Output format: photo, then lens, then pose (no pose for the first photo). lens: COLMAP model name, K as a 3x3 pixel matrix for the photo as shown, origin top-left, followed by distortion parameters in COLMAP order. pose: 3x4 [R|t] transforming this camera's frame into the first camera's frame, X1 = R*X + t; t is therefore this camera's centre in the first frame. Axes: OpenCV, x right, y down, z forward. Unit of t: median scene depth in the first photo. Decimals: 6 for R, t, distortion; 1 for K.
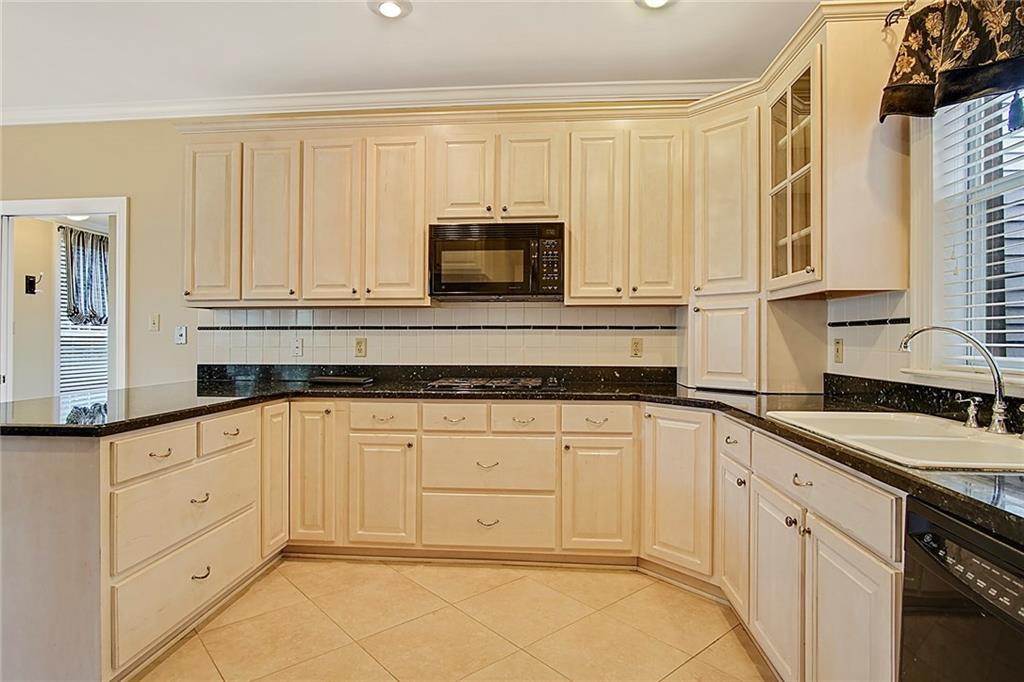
lens RADIAL K [[553.9, 0, 514.2], [0, 553.9, 339.8], [0, 0, 1]] dist [-0.001691, 0.000734]
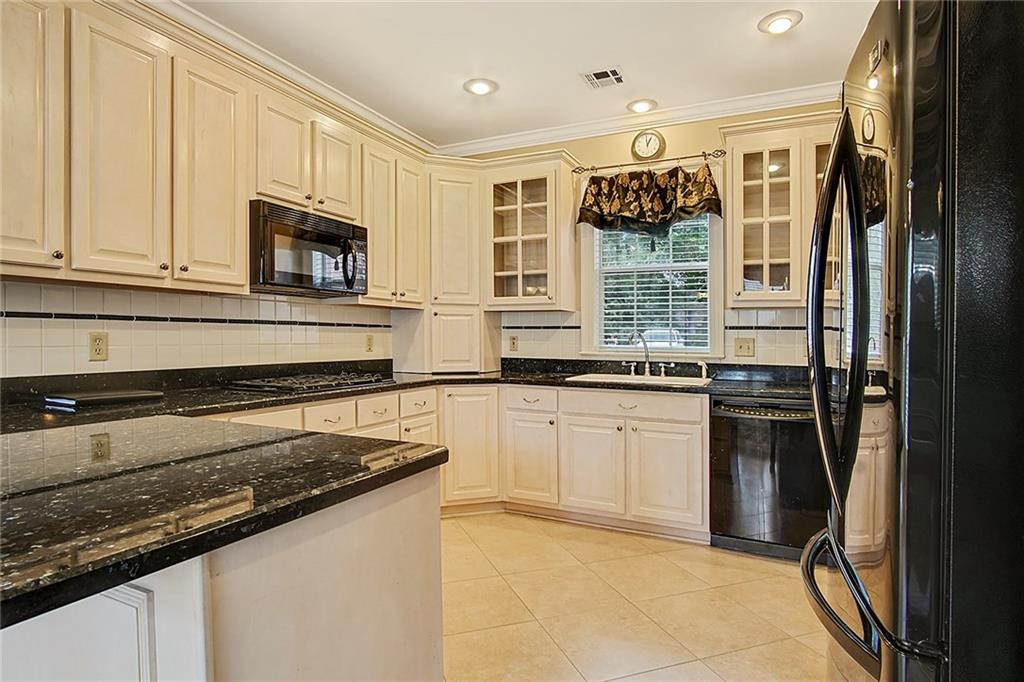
lens RADIAL K [[553.9, 0, 515.6], [0, 553.9, 342.5], [0, 0, 1]] dist [-0.001691, 0.000734]
pose [[0.369832, -0.008481, 0.929060, -0.812288], [-0.005968, 0.999916, 0.011503, -0.002411], [-0.929079, -0.009798, 0.369751, 0.331035]]
